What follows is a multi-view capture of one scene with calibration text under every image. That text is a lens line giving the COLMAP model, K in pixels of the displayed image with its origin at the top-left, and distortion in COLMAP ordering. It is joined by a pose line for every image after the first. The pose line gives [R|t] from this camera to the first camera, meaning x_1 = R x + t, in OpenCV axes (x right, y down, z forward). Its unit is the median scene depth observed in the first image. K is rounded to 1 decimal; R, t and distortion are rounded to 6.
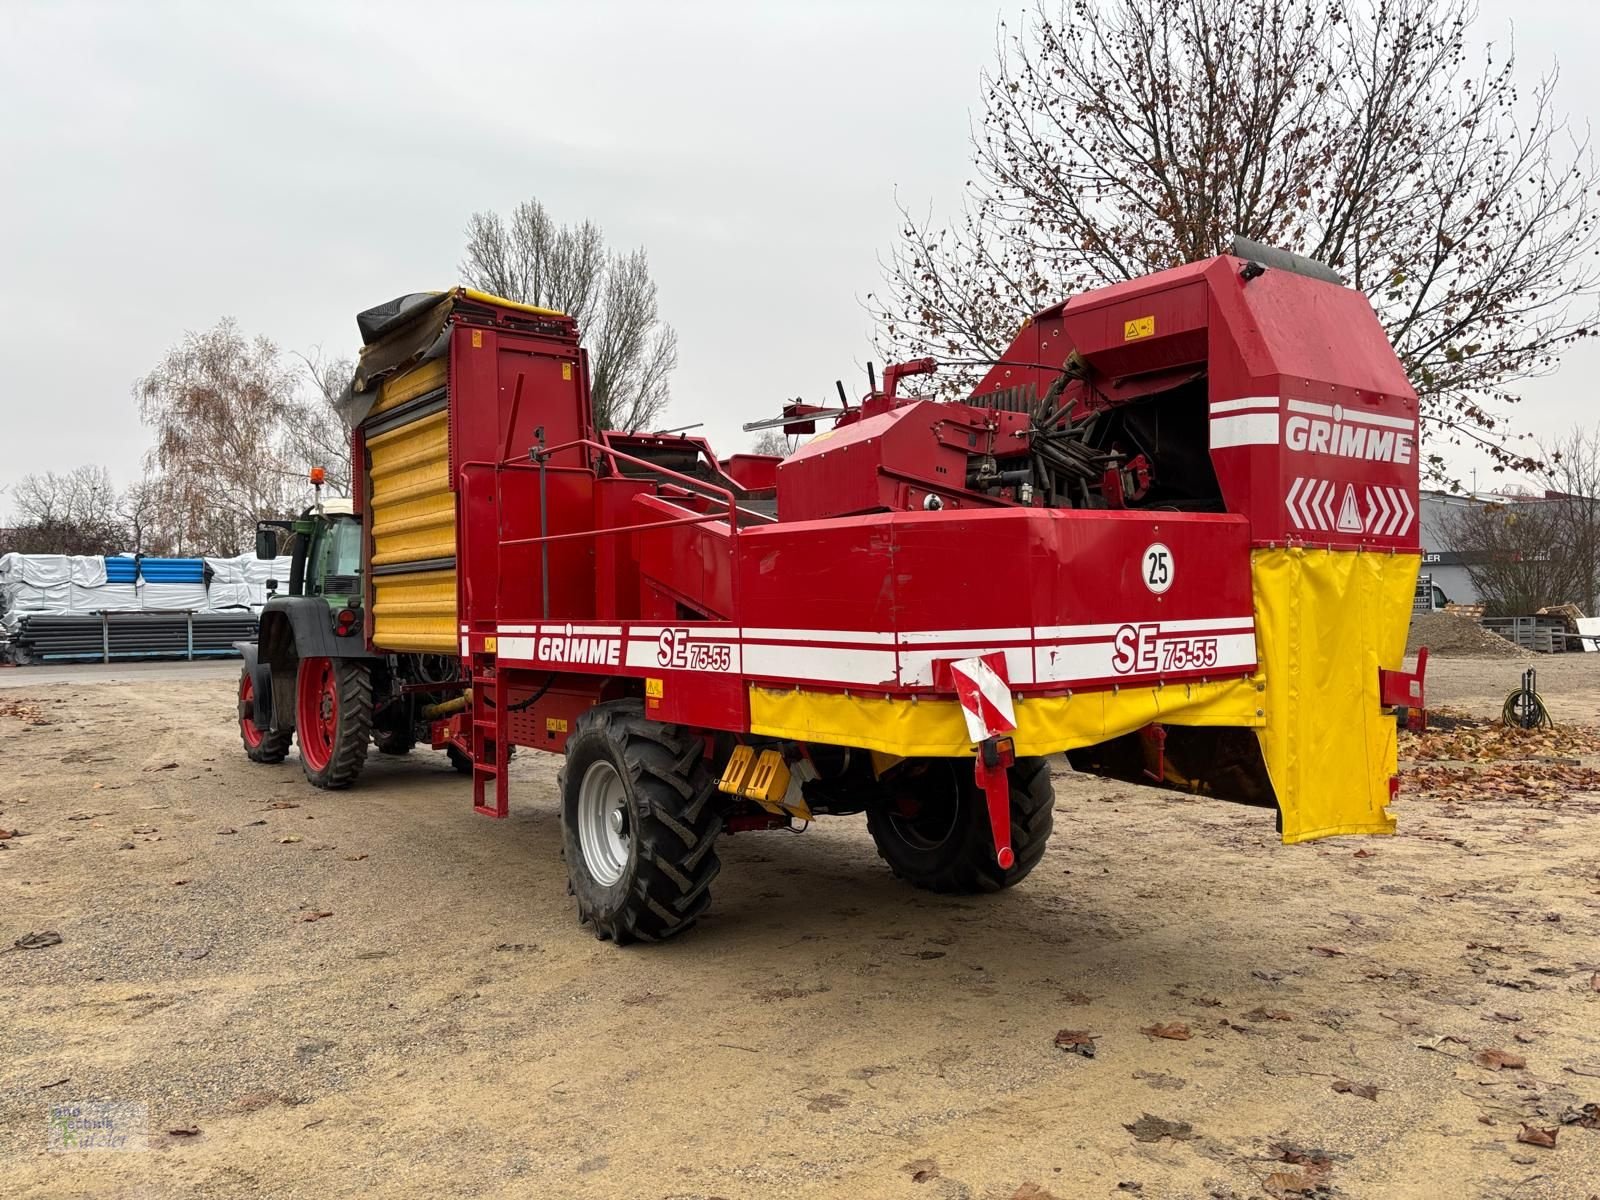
lens RADIAL K [[1222.1, 0, 802.5], [0, 1222.1, 586.7], [0, 0, 1]] dist [0.039500, -0.056118]
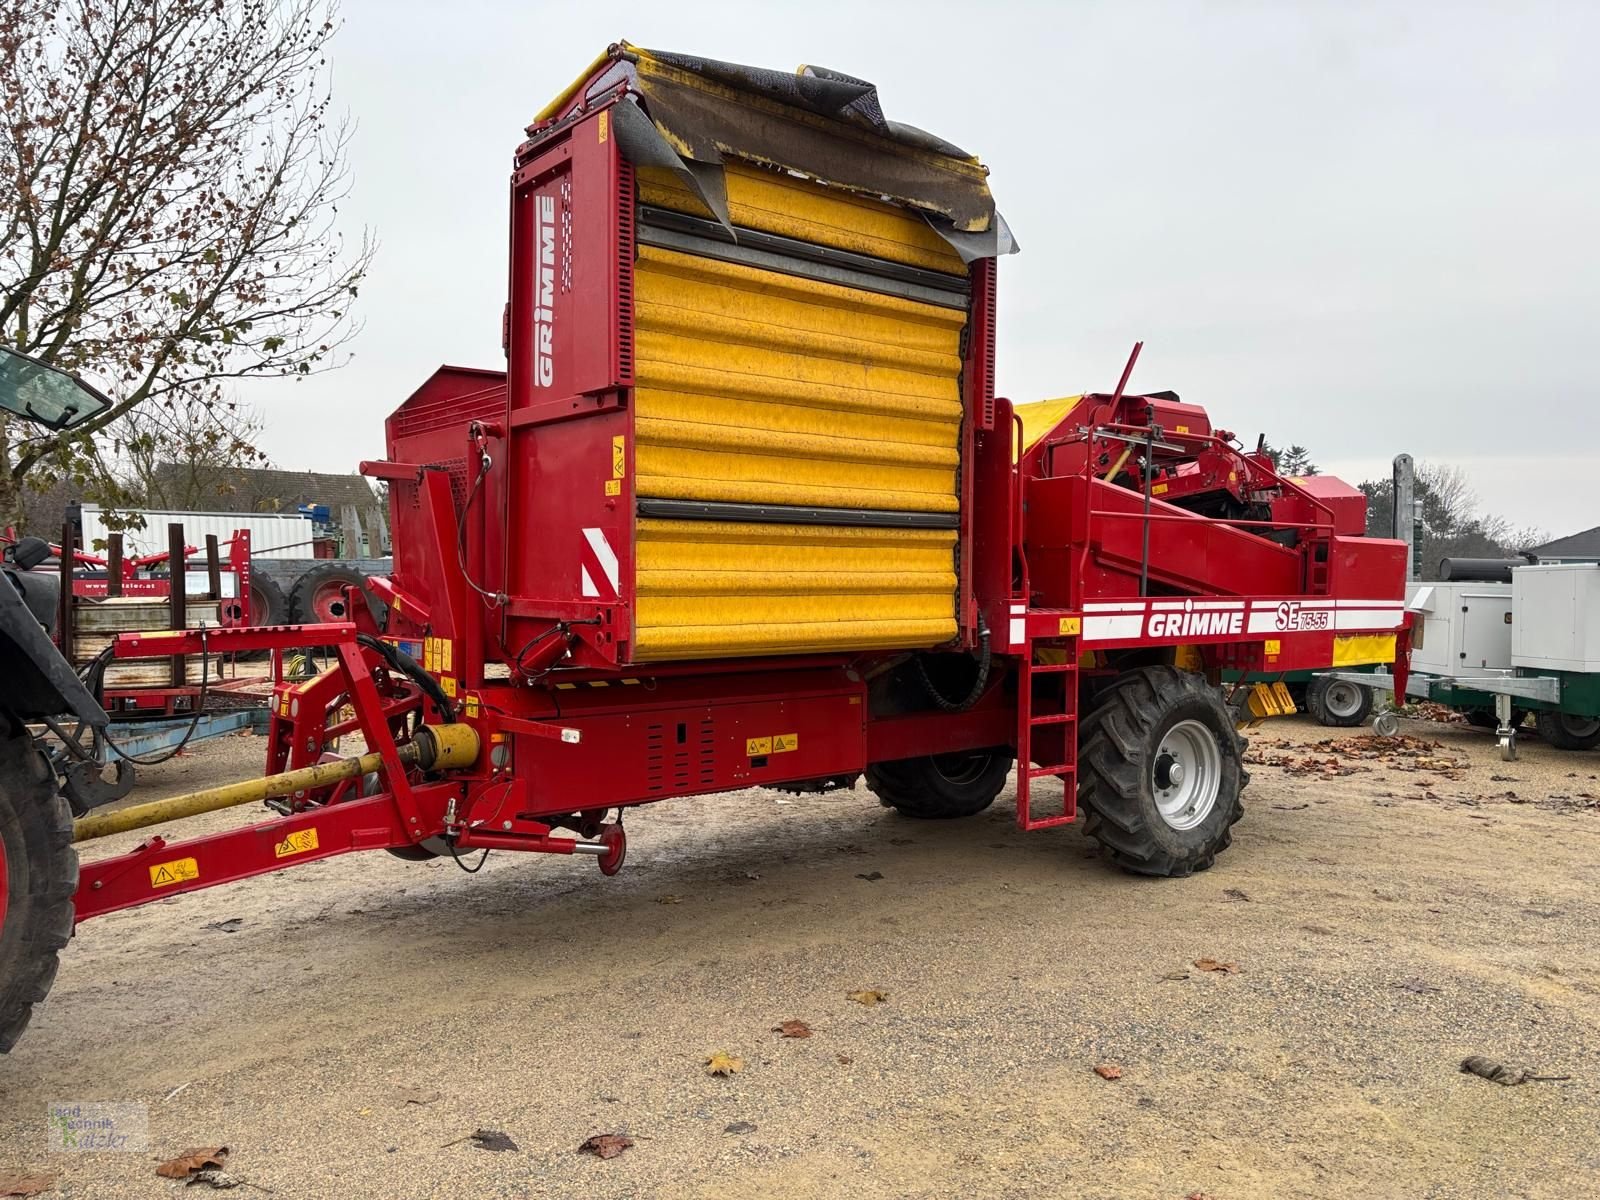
lens RADIAL K [[1222.1, 0, 800.3], [0, 1222.1, 607.5], [0, 0, 1]] dist [0.039500, -0.056118]
pose [[-0.057999, -0.009124, 0.998275, -1.386920], [-0.020351, 0.999761, 0.007956, 0.038756], [-0.998109, -0.019854, -0.058170, 1.554001]]
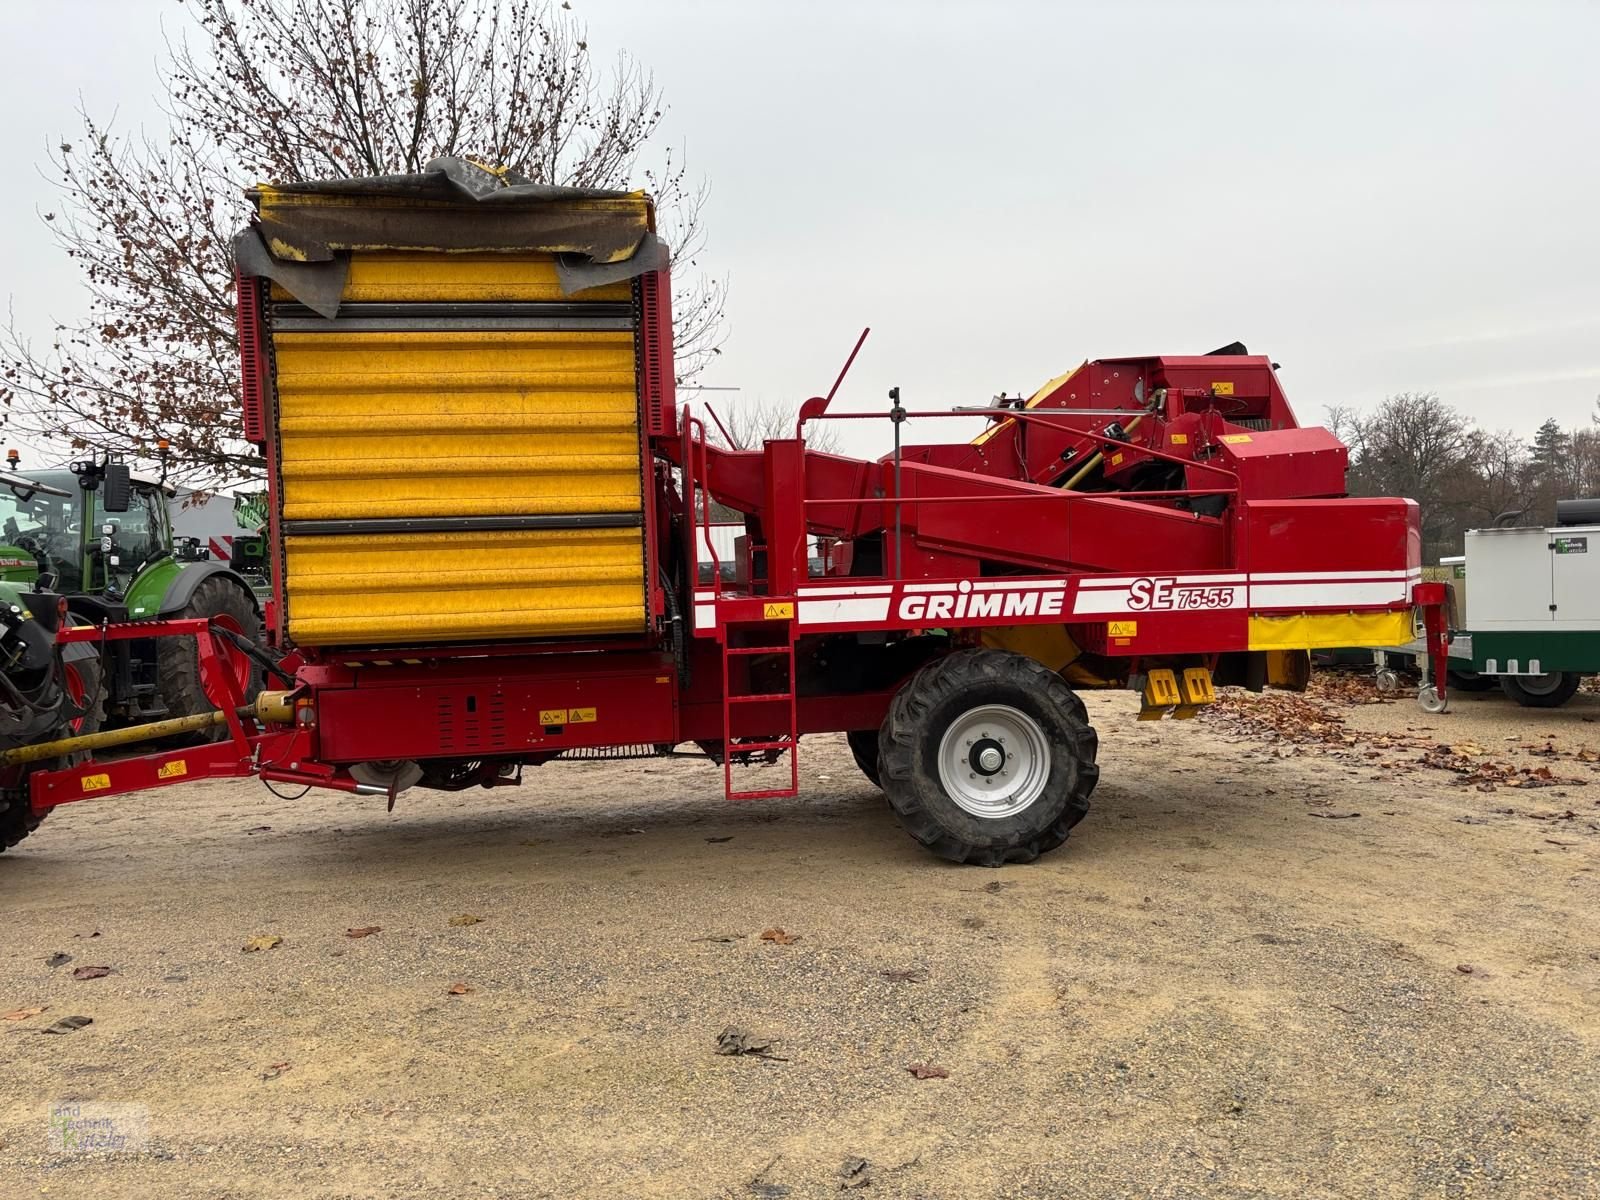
lens RADIAL K [[1222.1, 0, 786.9], [0, 1222.1, 606.2], [0, 0, 1]] dist [0.039500, -0.056118]
pose [[0.470536, -0.021179, 0.882127, -1.319115], [0.010377, 0.999776, 0.018469, 0.034079], [-0.882320, 0.000463, 0.470650, 0.706221]]
